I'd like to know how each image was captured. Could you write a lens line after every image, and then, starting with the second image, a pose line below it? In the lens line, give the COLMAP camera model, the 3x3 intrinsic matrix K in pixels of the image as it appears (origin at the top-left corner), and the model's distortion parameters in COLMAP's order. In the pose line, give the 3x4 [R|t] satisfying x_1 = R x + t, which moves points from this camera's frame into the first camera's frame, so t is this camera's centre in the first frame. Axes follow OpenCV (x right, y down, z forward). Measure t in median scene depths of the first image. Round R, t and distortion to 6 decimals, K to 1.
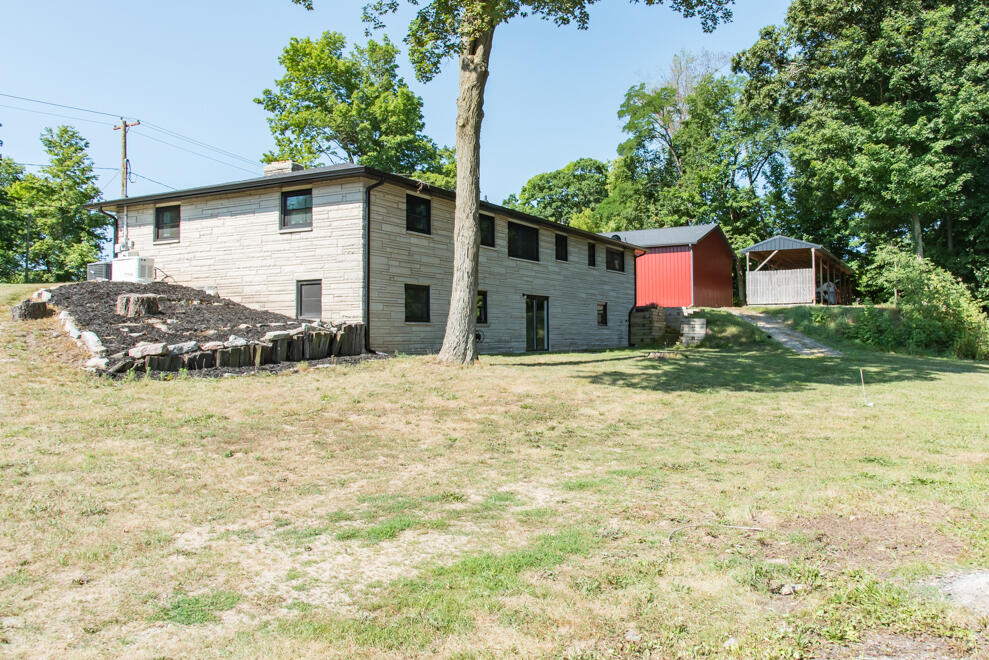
lens RADIAL K [[778.7, 0, 546.7], [0, 778.7, 328.3], [0, 0, 1]] dist [0.039190, -0.001213]
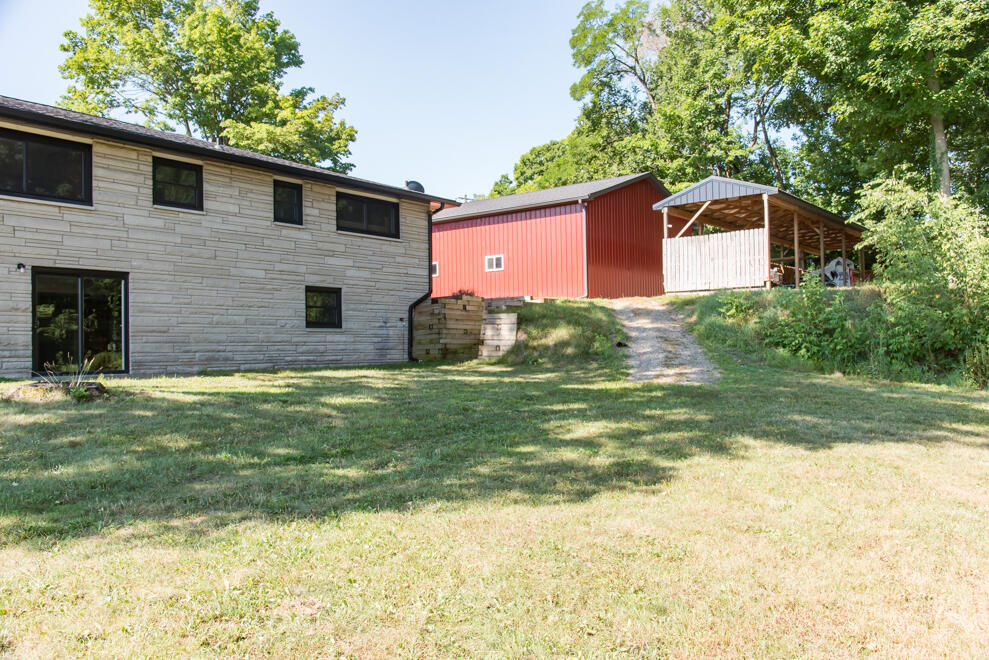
lens RADIAL K [[818.6, 0, 494.0], [0, 818.6, 346.3], [0, 0, 1]] dist [0.001192, -0.004560]
pose [[0.981144, -0.008002, -0.193114, 0.283721], [0.009509, 0.999931, 0.006876, 0.006825], [0.193046, -0.008582, 0.981152, 0.391003]]
